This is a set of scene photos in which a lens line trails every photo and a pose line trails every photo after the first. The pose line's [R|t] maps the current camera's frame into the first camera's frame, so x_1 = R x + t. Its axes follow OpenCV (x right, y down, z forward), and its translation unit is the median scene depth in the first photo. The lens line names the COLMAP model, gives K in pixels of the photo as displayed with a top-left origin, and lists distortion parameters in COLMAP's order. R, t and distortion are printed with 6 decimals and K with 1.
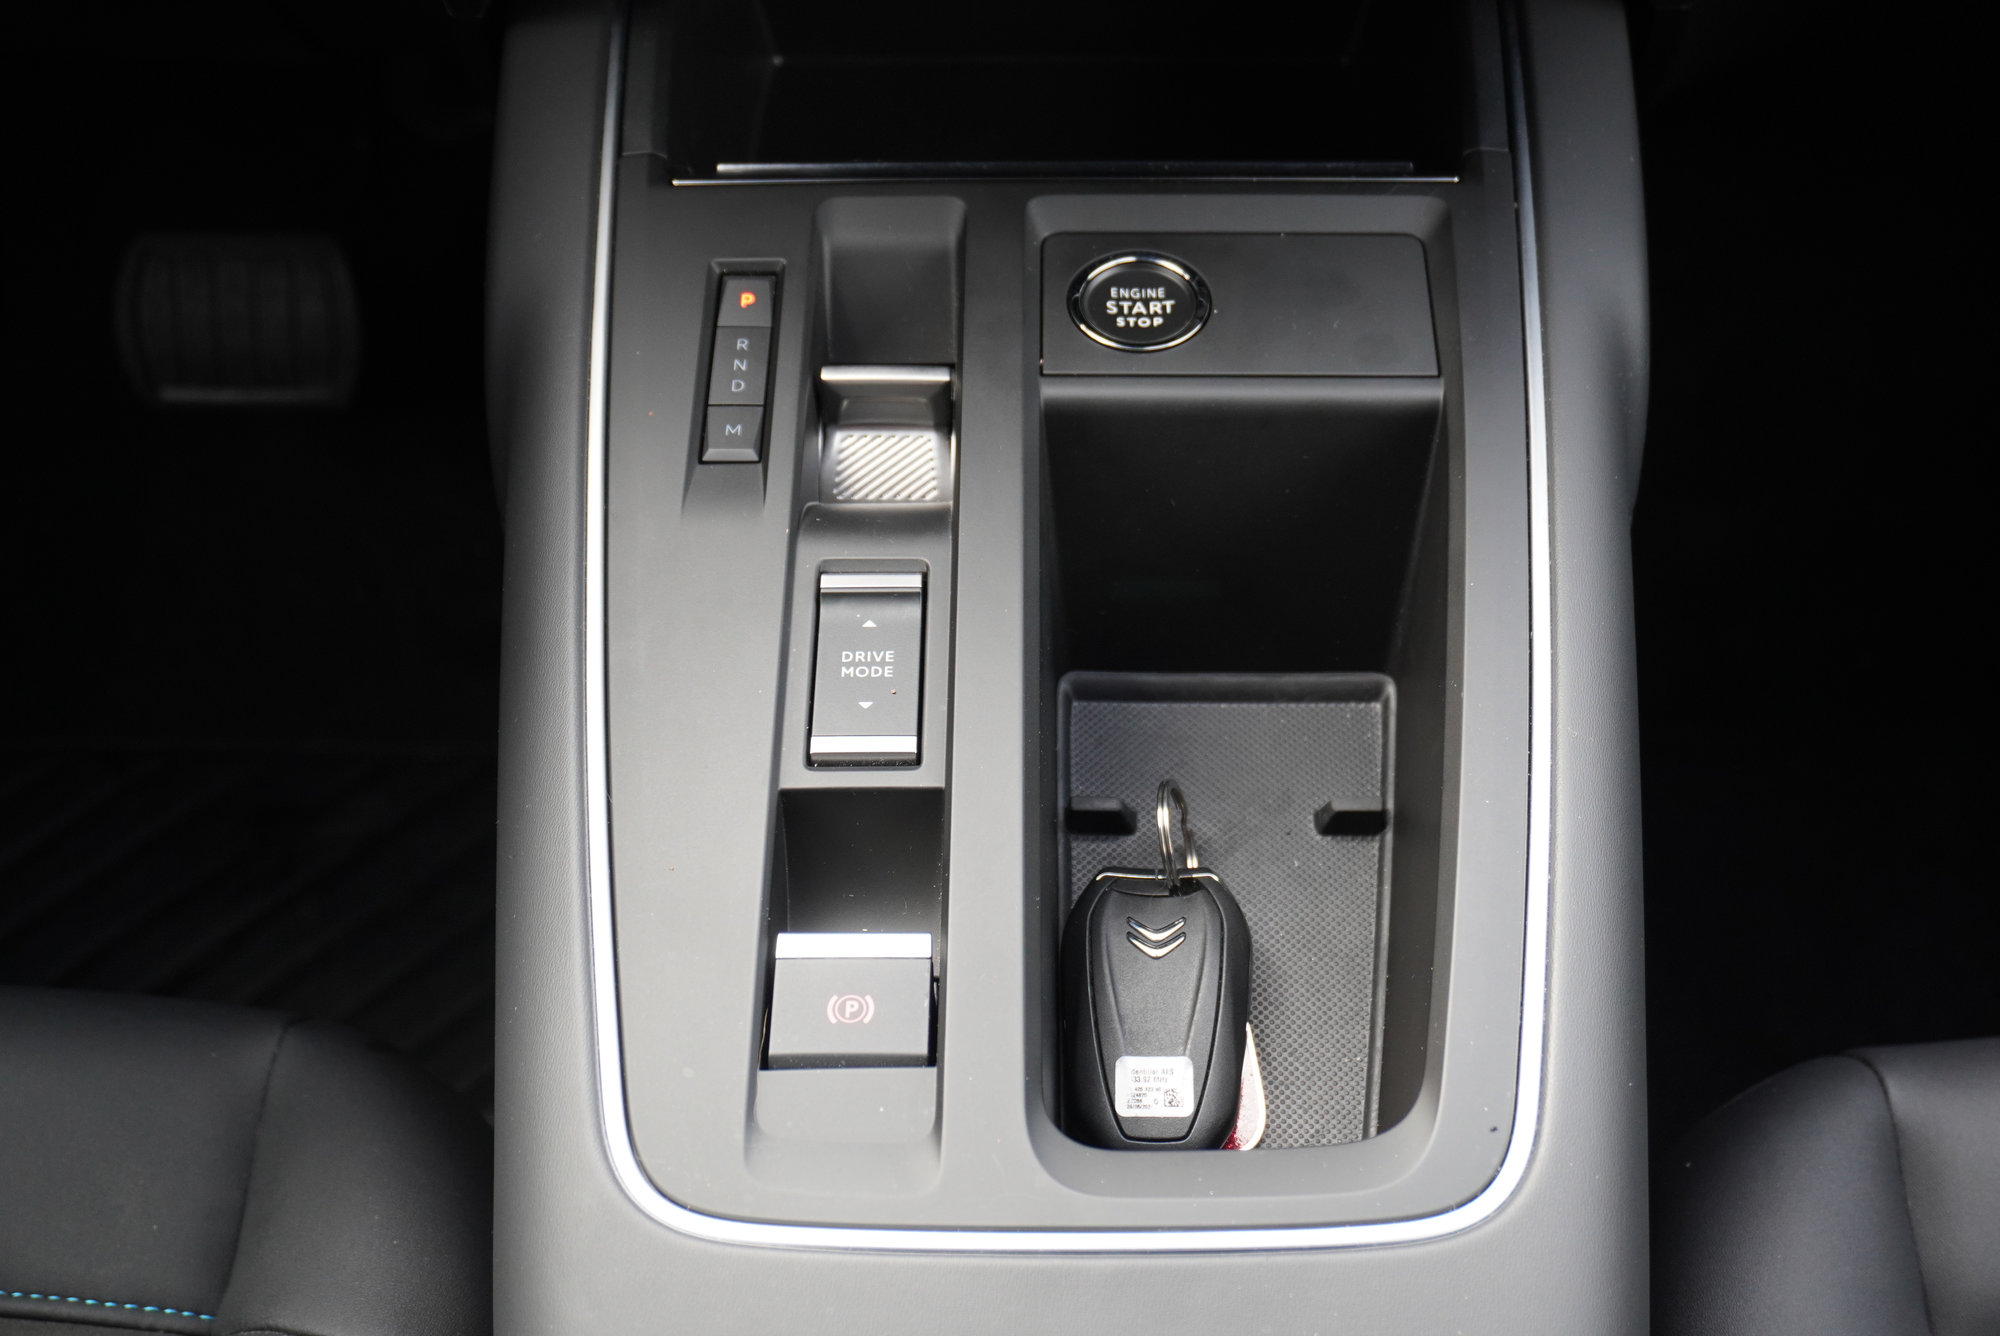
lens RADIAL K [[2659.9, 0, 994.9], [0, 2659.9, 671.5], [0, 0, 1]] dist [0.039564, 0.000000]
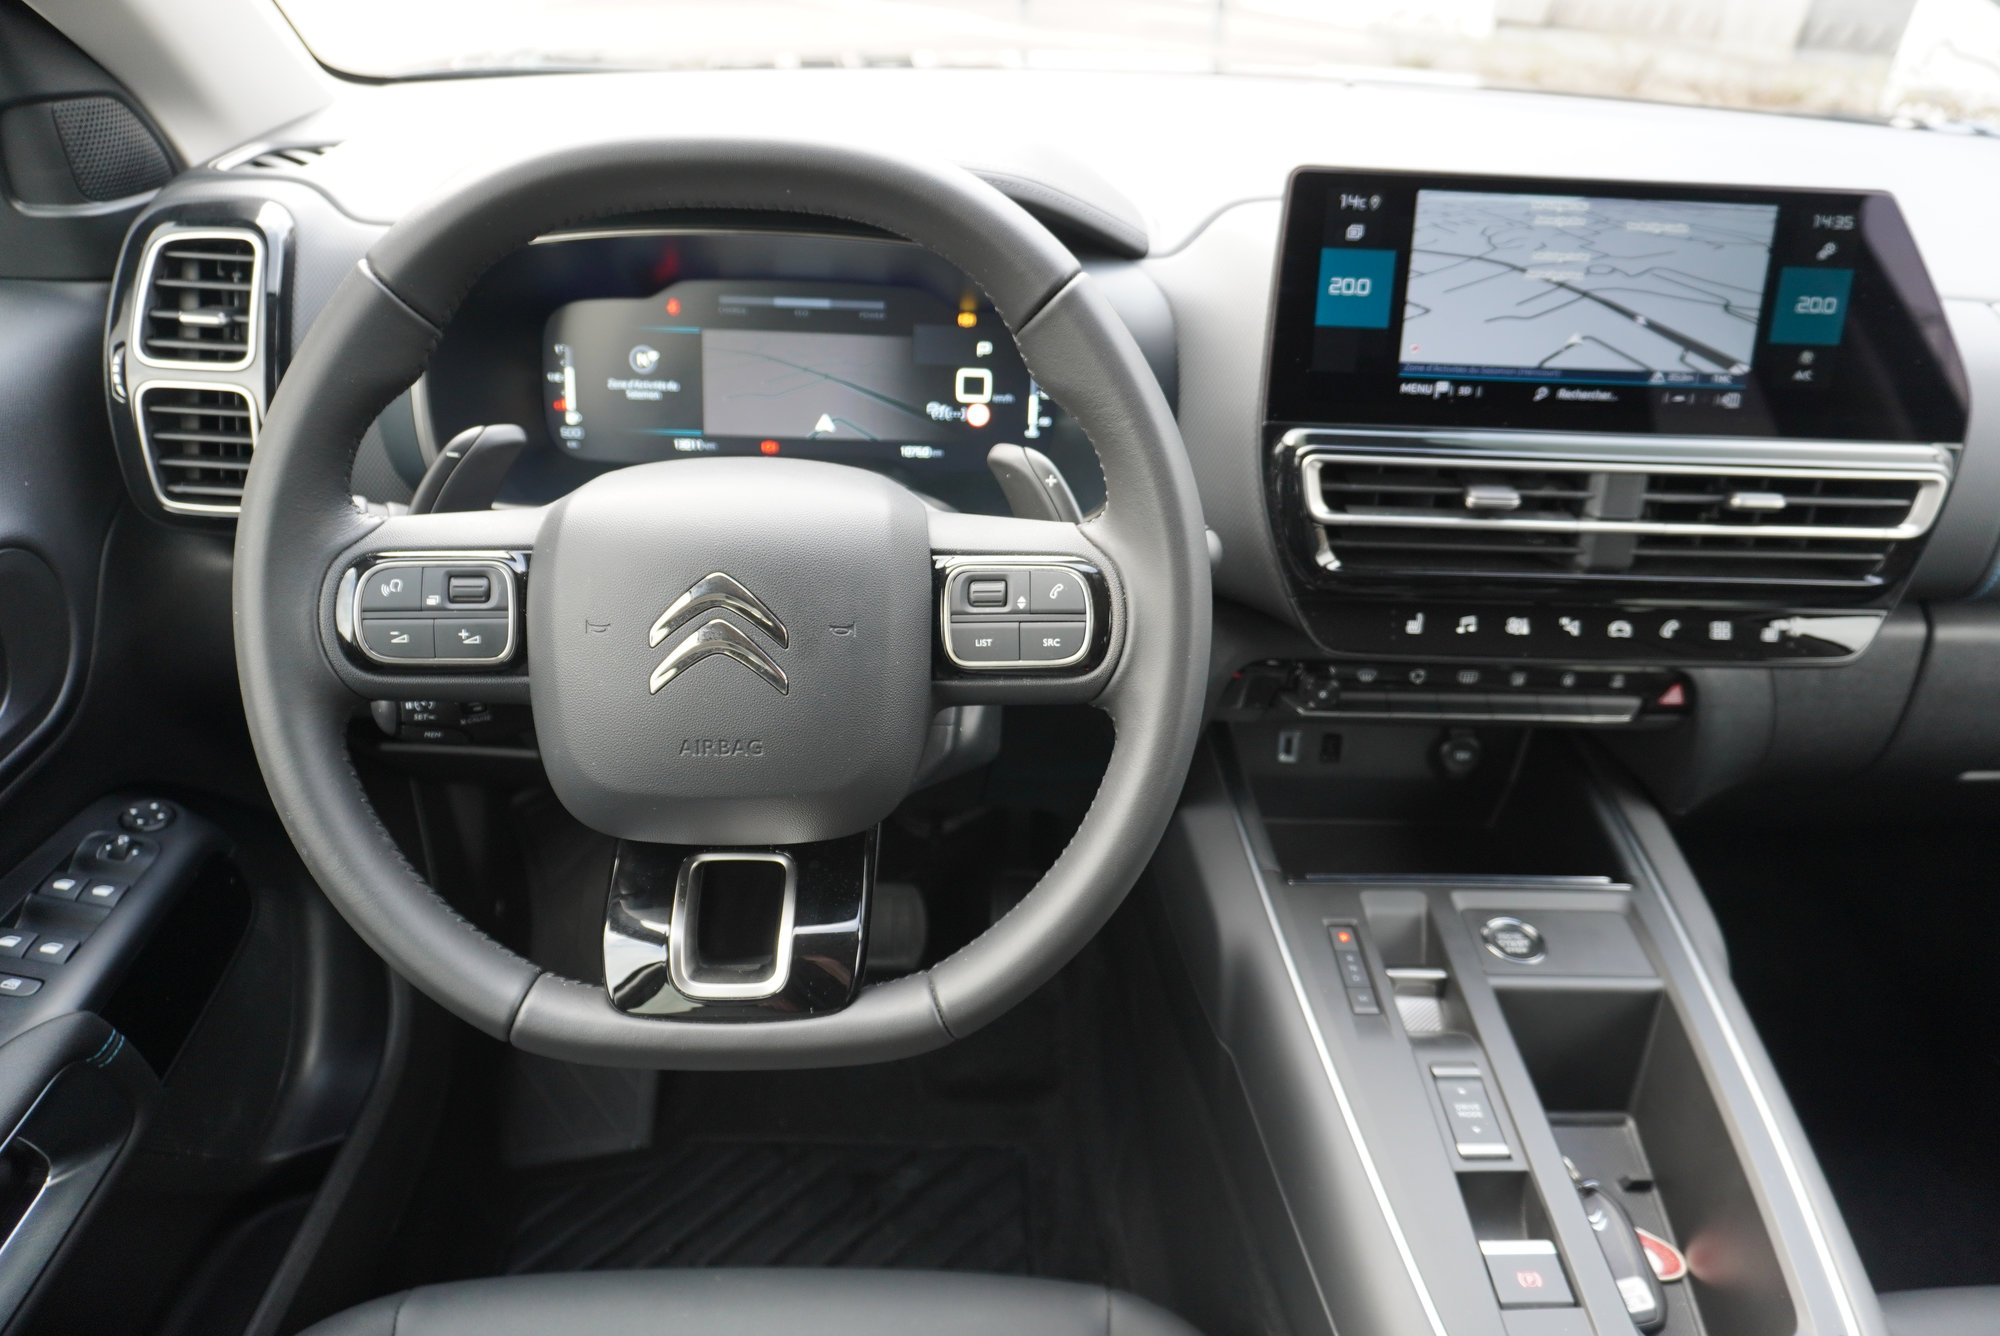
lens RADIAL K [[1362.7, 0, 1004.8], [0, 1362.7, 668.1], [0, 0, 1]] dist [-0.039862, 0.021318]
pose [[0.997091, 0.030104, 0.070020, -0.470197], [-0.007949, 0.954753, -0.297295, -0.015221], [-0.075801, 0.295874, 0.952215, -0.127203]]
